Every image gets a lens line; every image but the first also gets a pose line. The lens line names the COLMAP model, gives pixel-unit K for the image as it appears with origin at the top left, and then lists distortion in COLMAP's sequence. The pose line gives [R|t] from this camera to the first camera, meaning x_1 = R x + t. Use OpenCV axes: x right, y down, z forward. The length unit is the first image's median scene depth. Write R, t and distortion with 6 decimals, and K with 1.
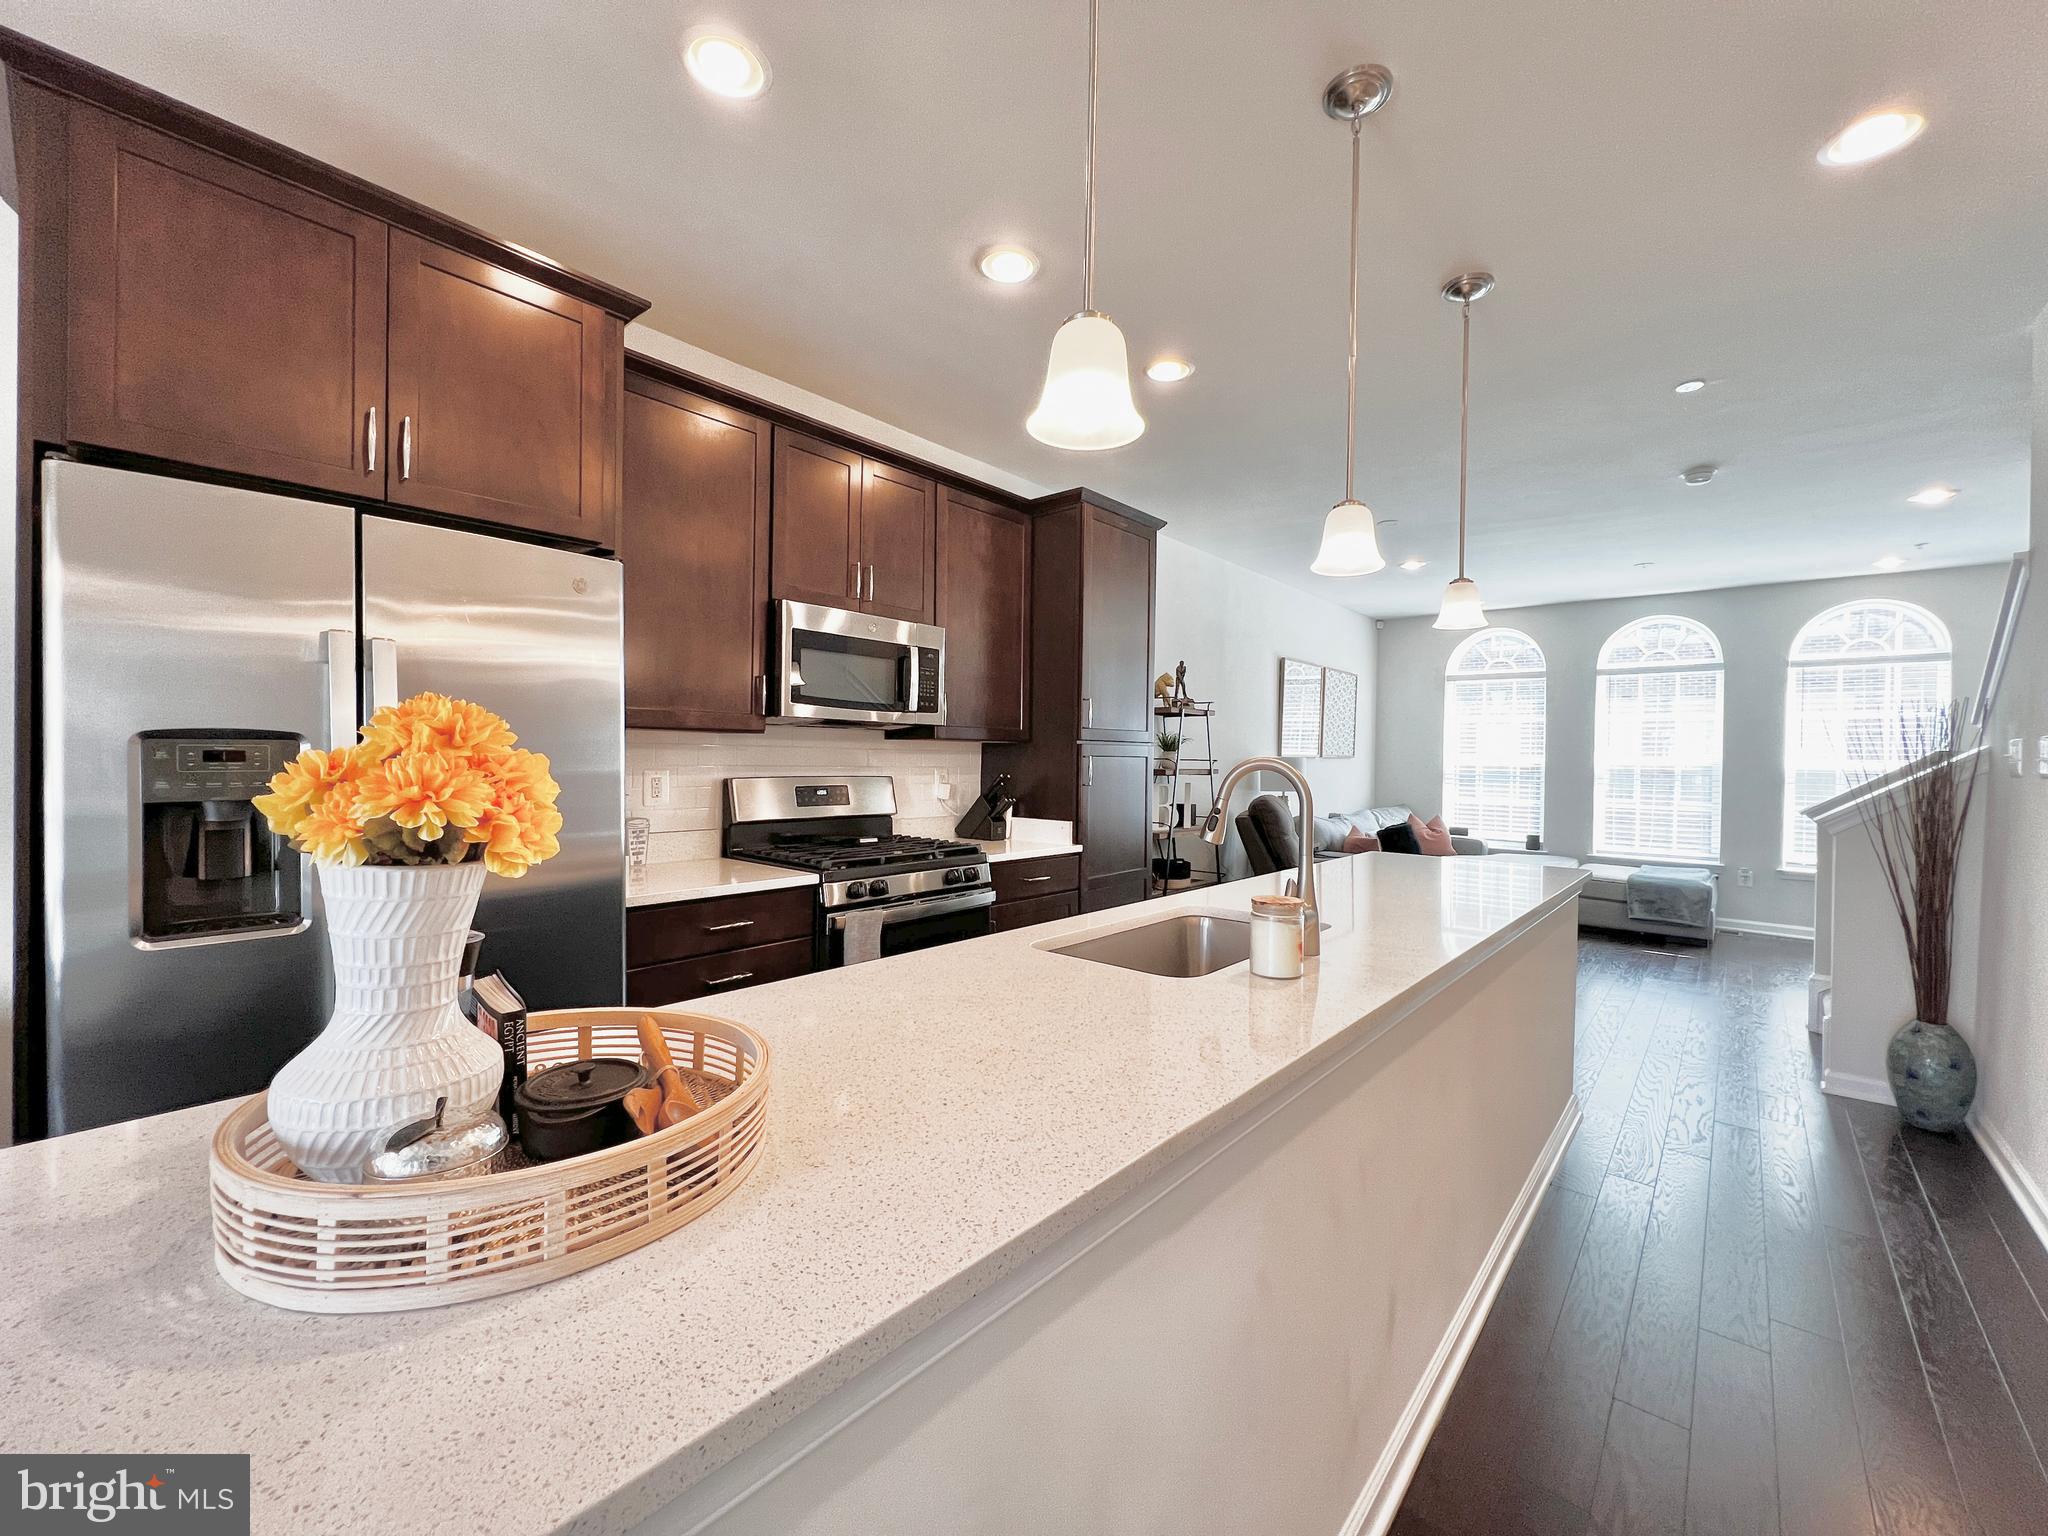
lens RADIAL K [[827.0, 0, 1024.2], [0, 827.0, 759.4], [0, 0, 1]] dist [-0.011201, 0.003568]
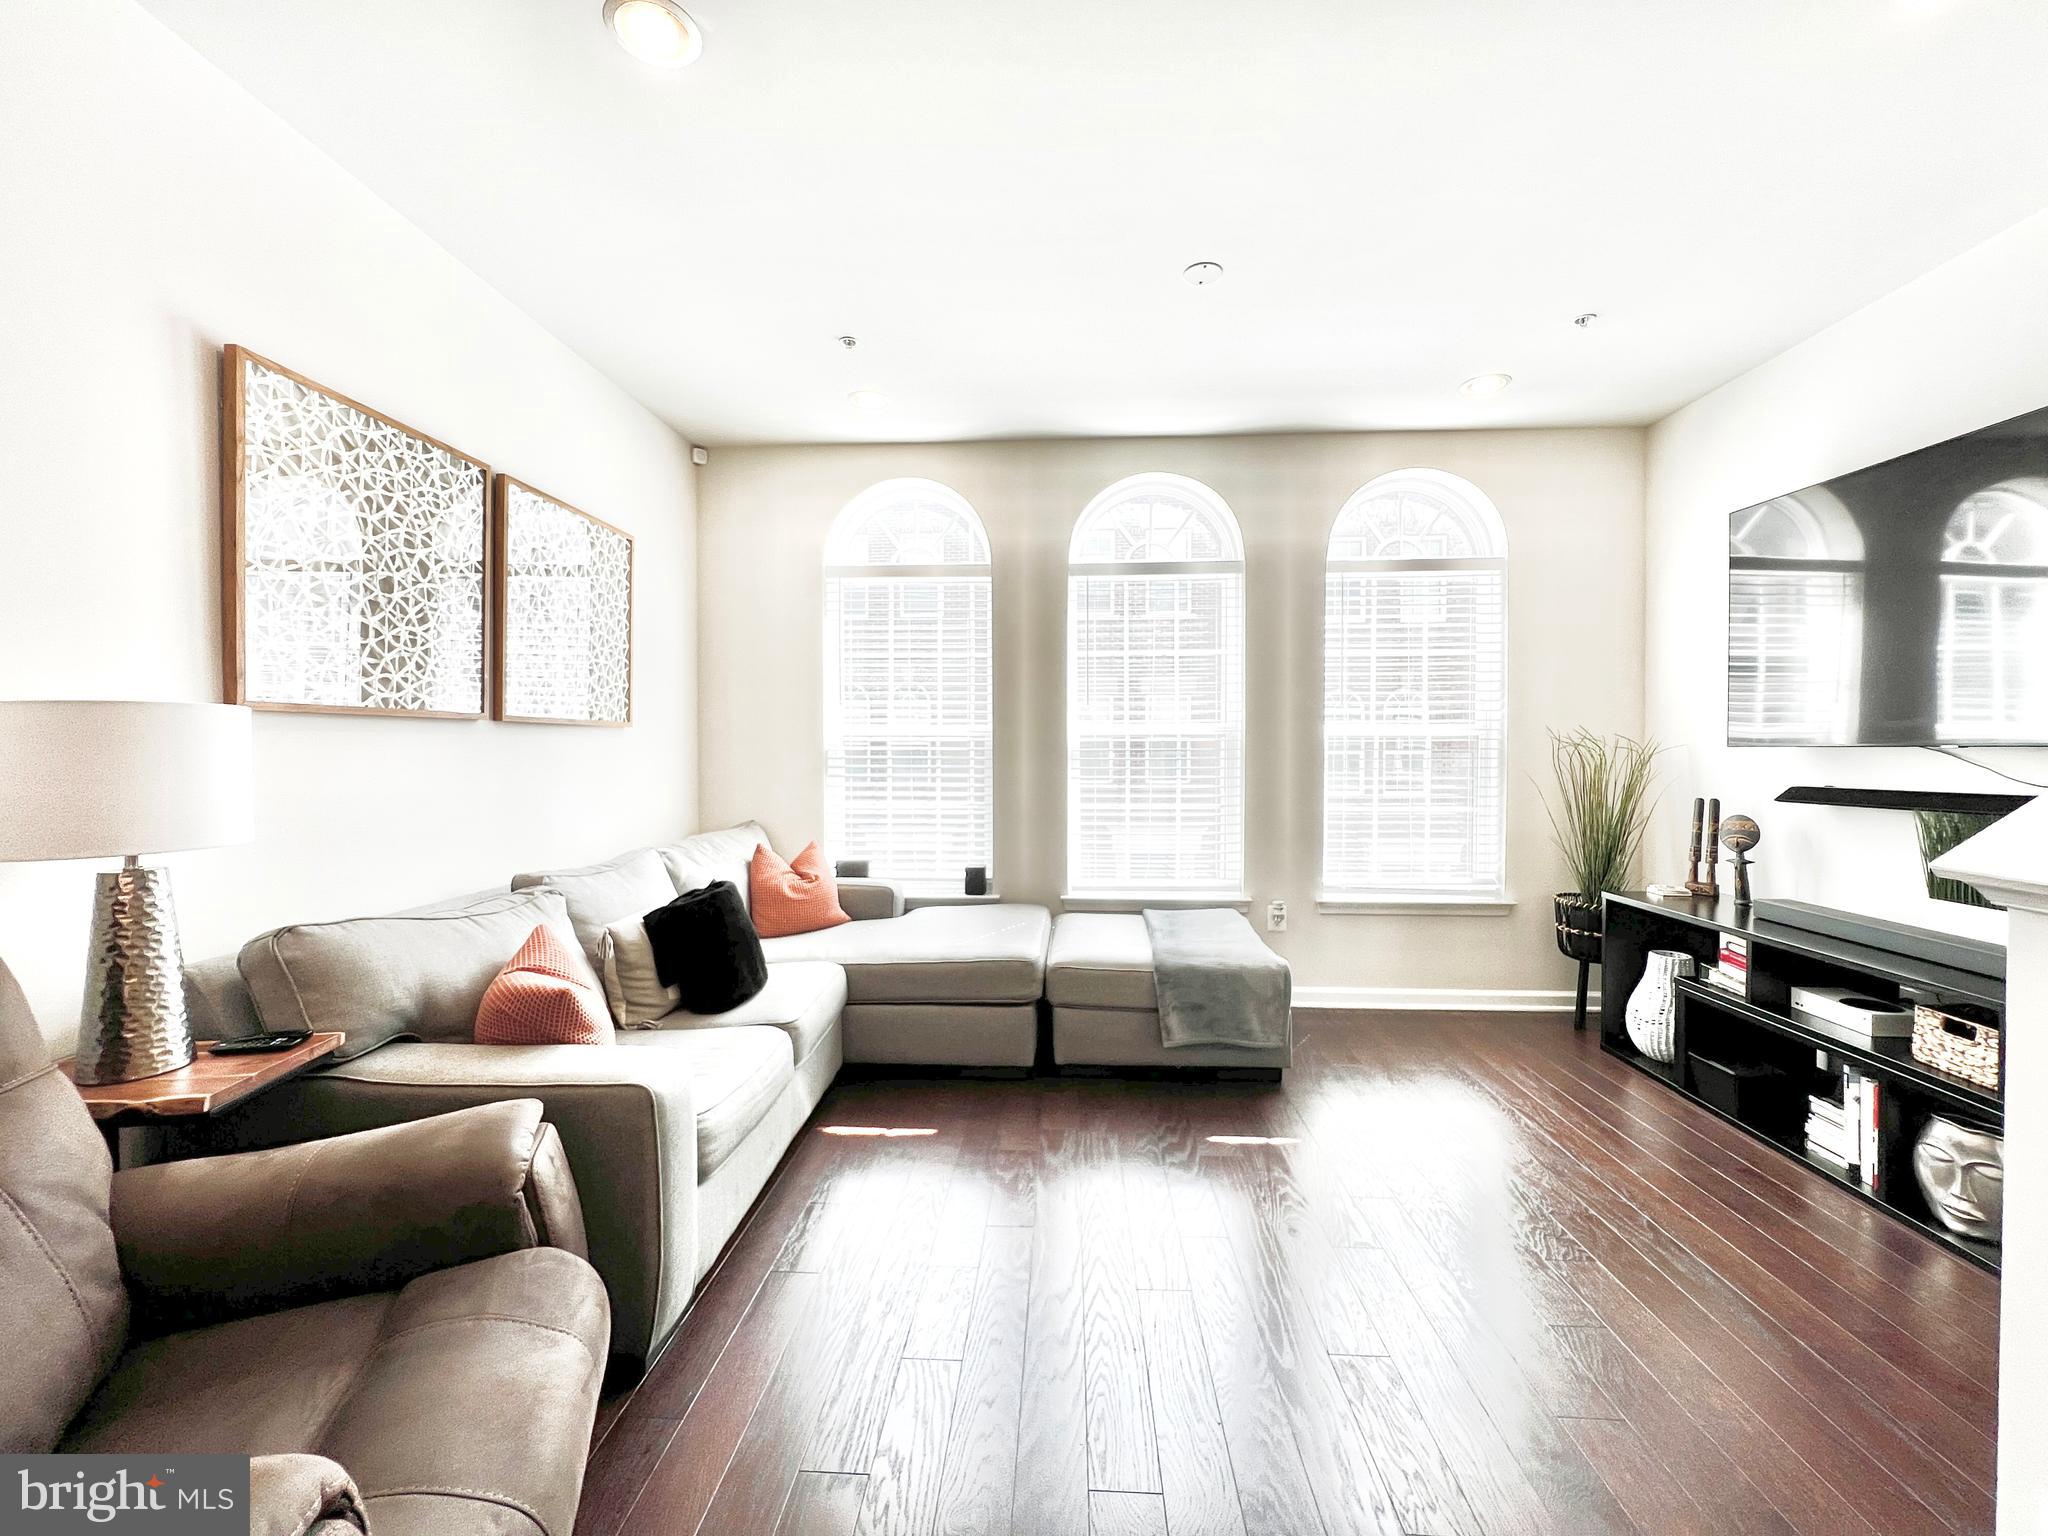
lens RADIAL K [[837.3, 0, 1024.0], [0, 837.3, 768.0], [0, 0, 1]] dist [0.001440, 0.000299]
pose [[0.785705, -0.035035, 0.617608, 0.319862], [0.016143, 0.999216, 0.036146, 0.008048], [-0.618391, -0.018430, 0.785655, 0.574660]]
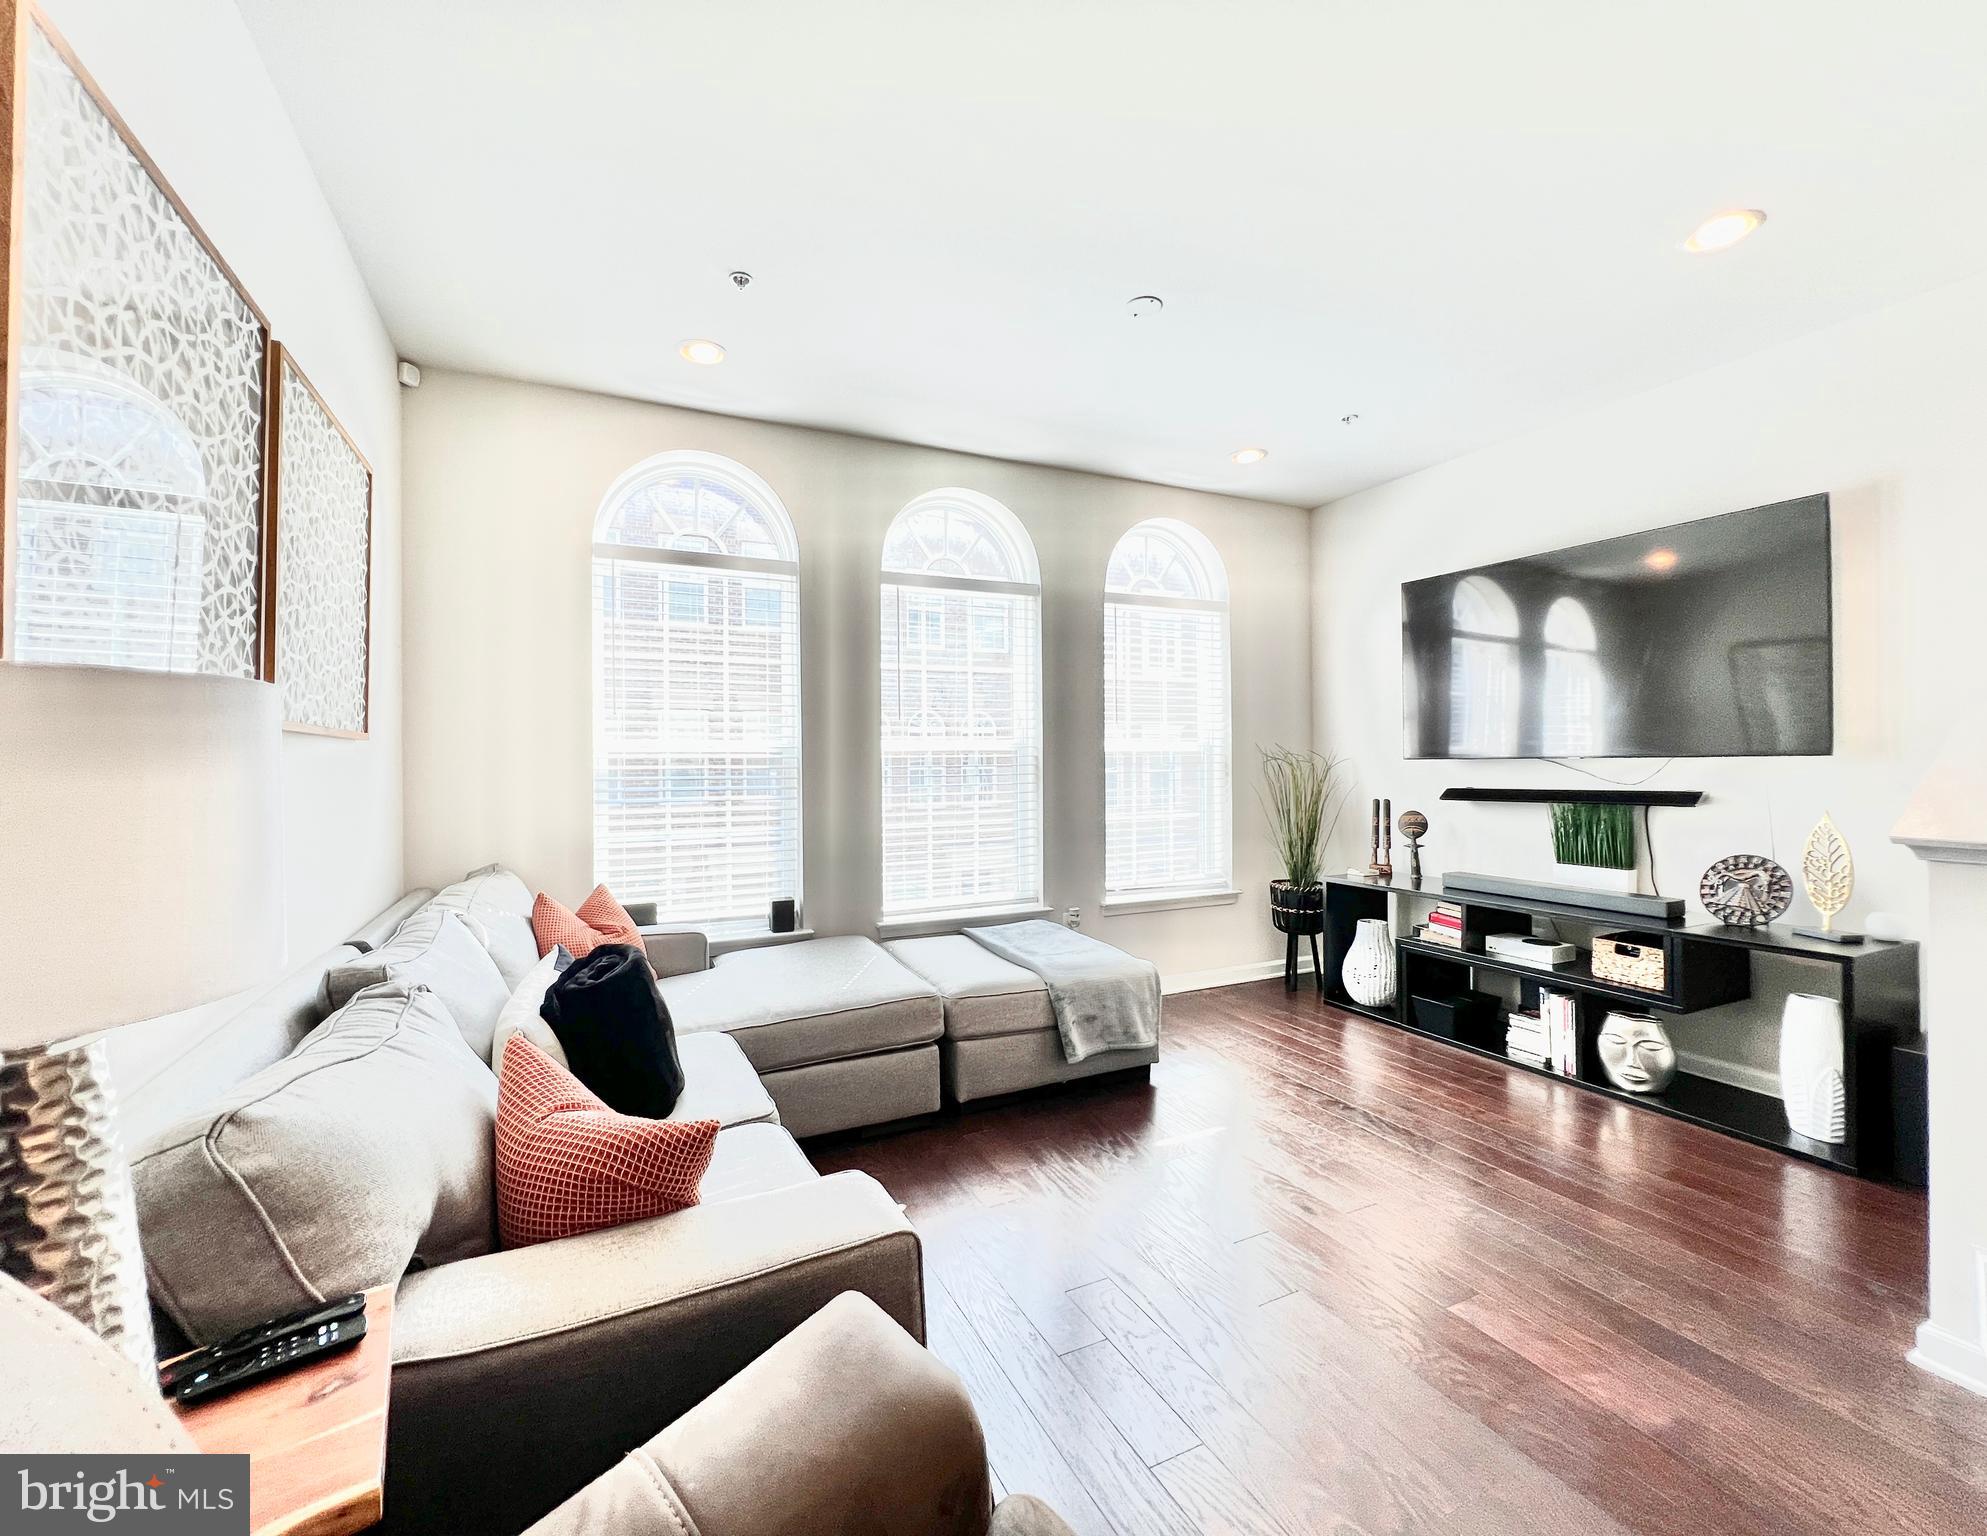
lens RADIAL K [[824.9, 0, 957.7], [0, 824.9, 771.2], [0, 0, 1]] dist [-0.000510, -0.000124]
pose [[0.407301, -0.031996, 0.912733, 0.233153], [0.017574, 0.999476, 0.027195, 0.006009], [-0.913125, 0.004964, 0.407649, 0.743392]]
